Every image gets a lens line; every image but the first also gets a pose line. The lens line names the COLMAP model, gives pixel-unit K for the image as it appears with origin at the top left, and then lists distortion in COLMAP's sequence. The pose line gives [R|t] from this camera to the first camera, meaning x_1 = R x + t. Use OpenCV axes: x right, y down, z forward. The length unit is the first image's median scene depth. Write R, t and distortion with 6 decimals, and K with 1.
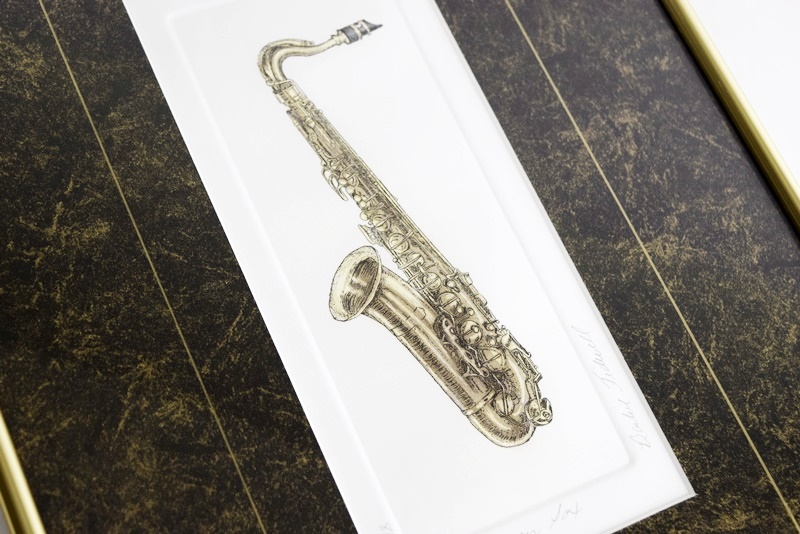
lens RADIAL K [[1374.6, 0, 396.6], [0, 1374.6, 267.0], [0, 0, 1]] dist [0.025305, 0.000000]
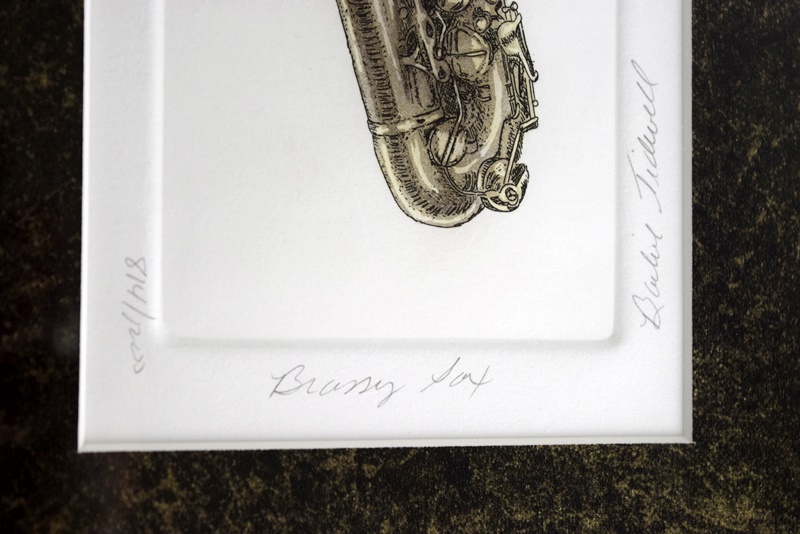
lens RADIAL K [[1811.8, 0, 400.5], [0, 1811.8, 268.1], [0, 0, 1]] dist [0.087392, 0.000000]
pose [[0.901067, 0.424060, 0.090837, 0.019273], [-0.432936, 0.867309, 0.245643, -0.020564], [0.025383, -0.260668, 0.965095, 0.320758]]
